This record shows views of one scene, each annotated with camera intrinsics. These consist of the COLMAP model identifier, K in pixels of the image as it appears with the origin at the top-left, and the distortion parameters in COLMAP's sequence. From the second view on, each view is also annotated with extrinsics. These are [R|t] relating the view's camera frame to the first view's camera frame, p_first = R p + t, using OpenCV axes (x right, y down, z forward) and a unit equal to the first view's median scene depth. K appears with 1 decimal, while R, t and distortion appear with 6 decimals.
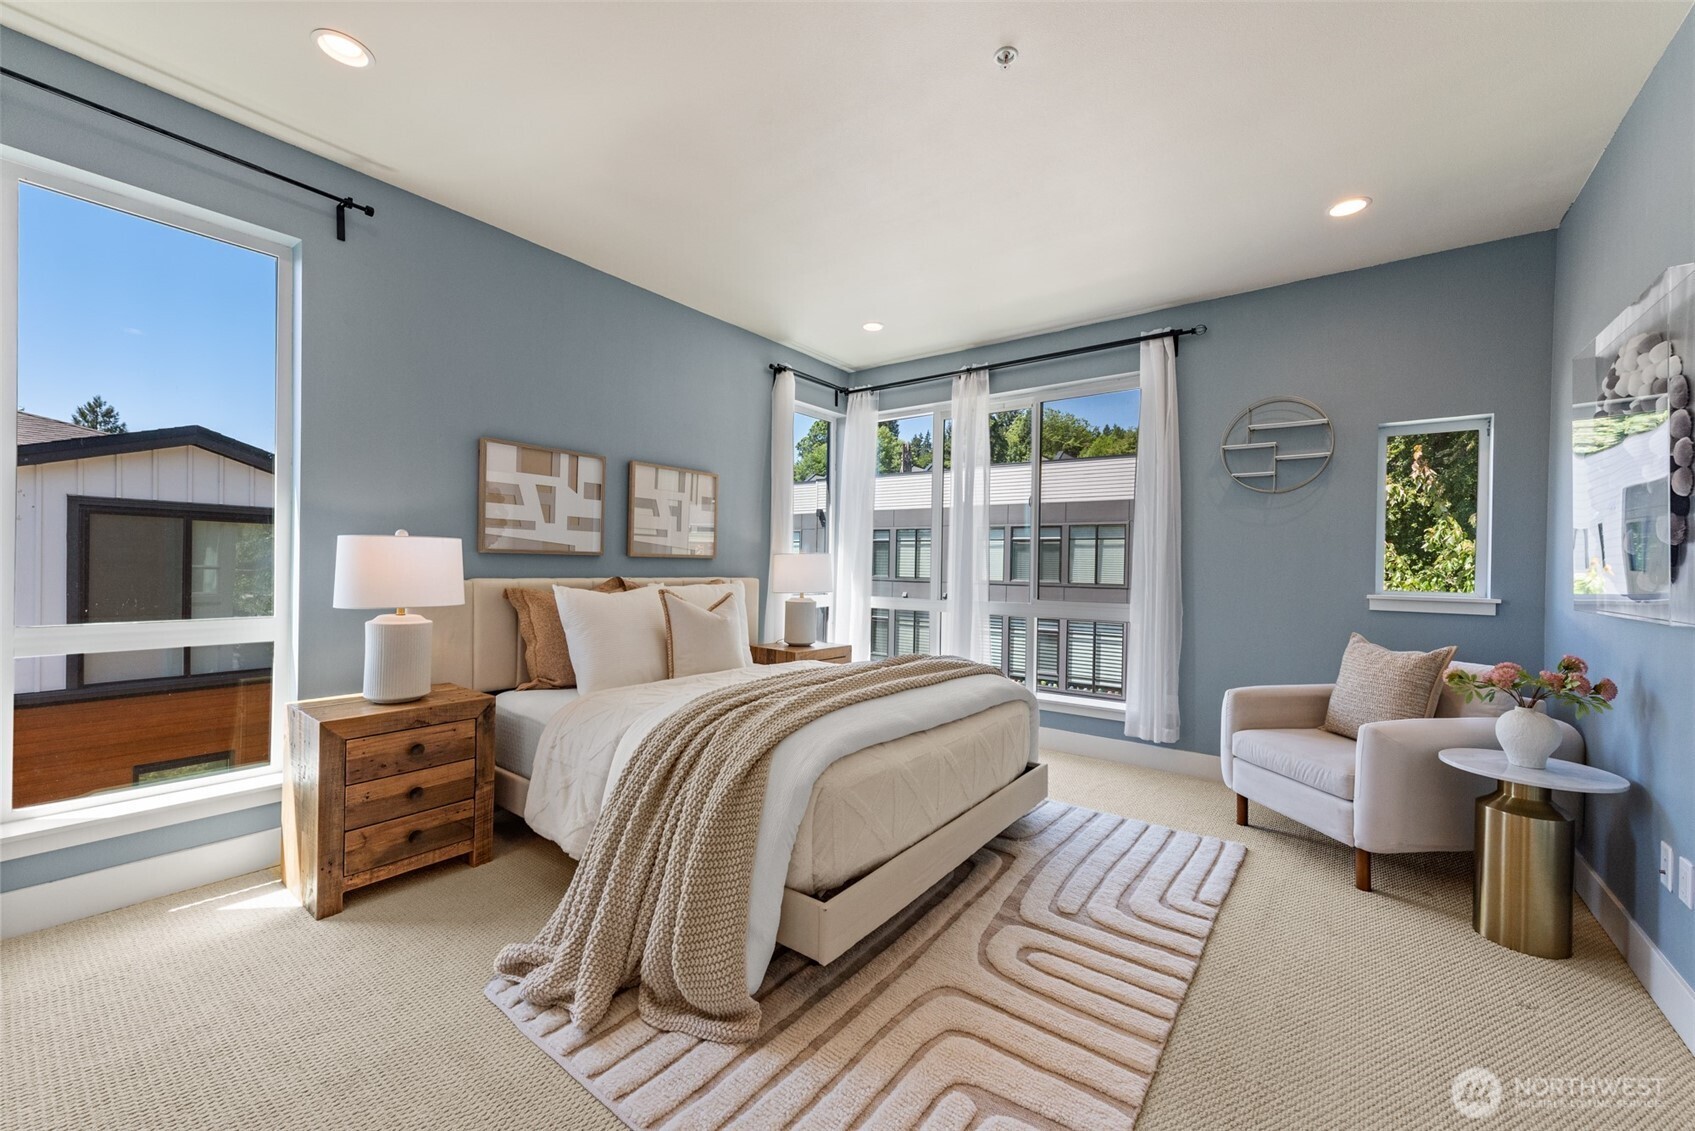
lens RADIAL K [[666.1, 0, 847.5], [0, 666.1, 565.5], [0, 0, 1]] dist [0.008691, -0.000027]
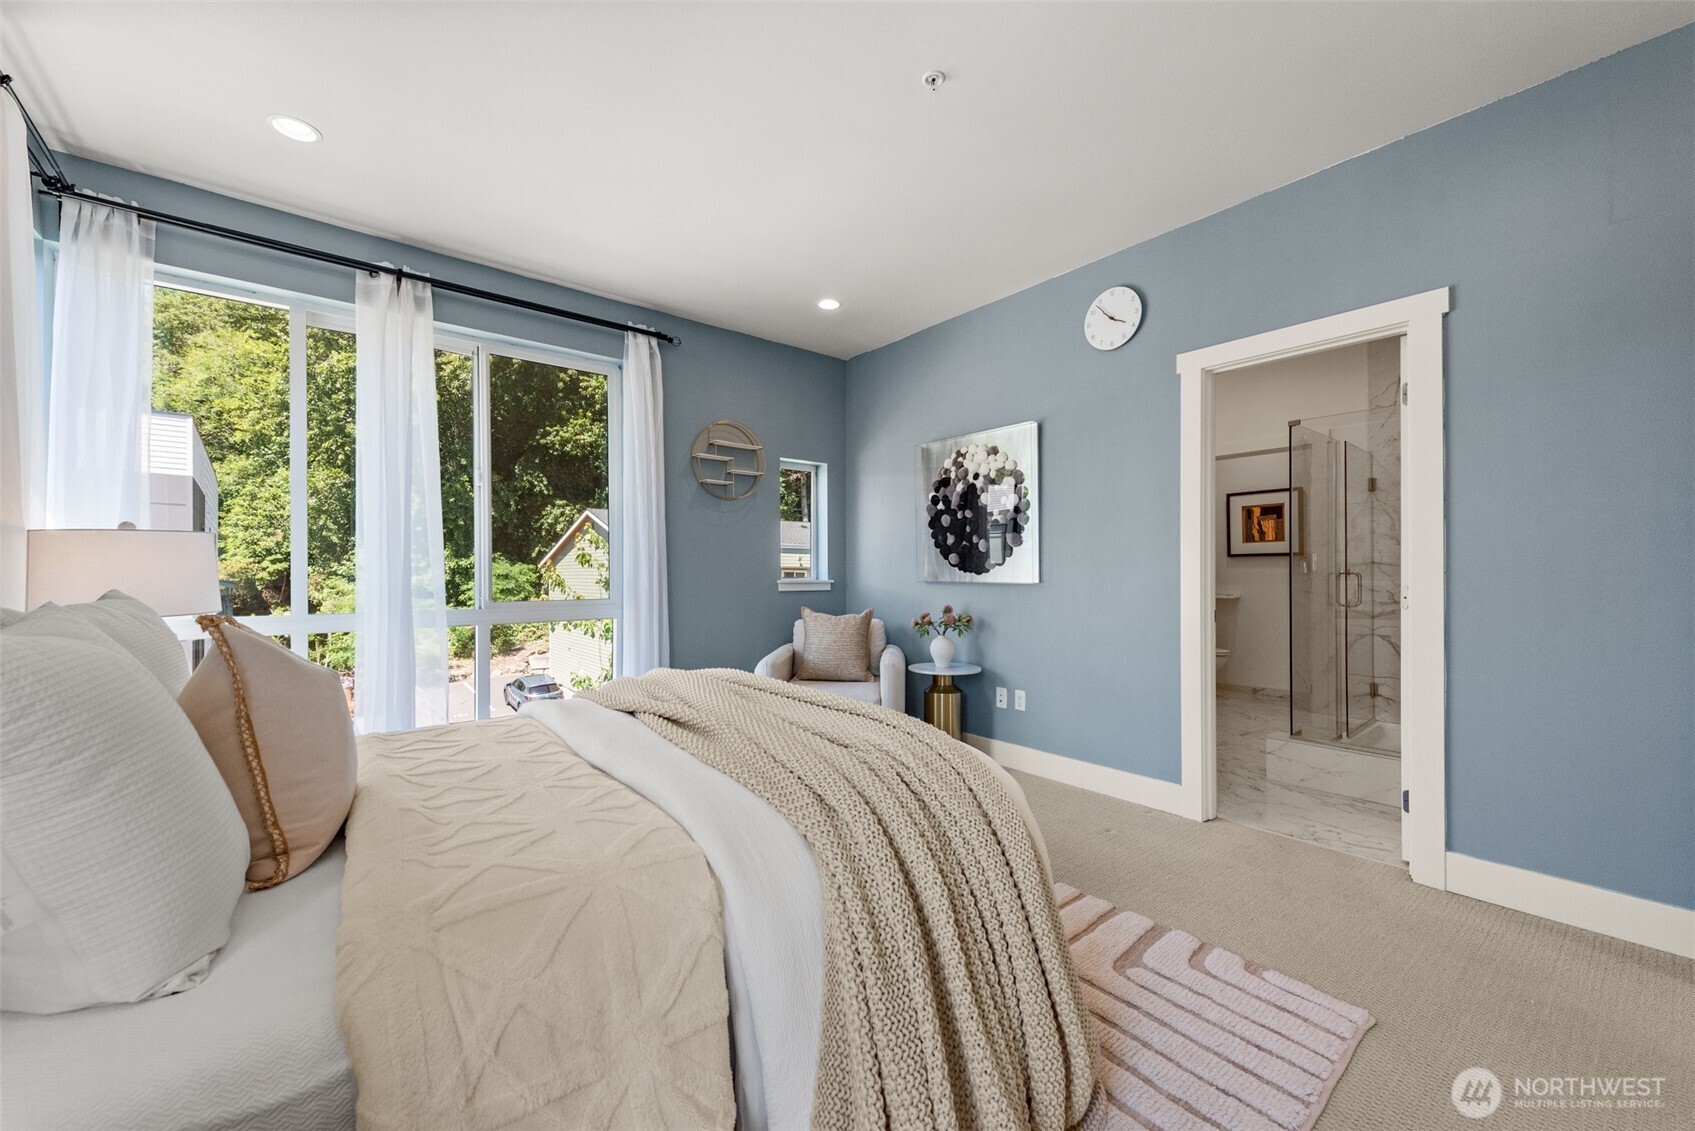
lens RADIAL K [[666.1, 0, 847.5], [0, 666.1, 565.5], [0, 0, 1]] dist [0.008691, -0.000027]
pose [[0.223497, -0.004893, 0.974692, -0.466026], [0.009775, 0.999948, 0.002778, 0.010156], [-0.974656, 0.008907, 0.223533, 0.491739]]
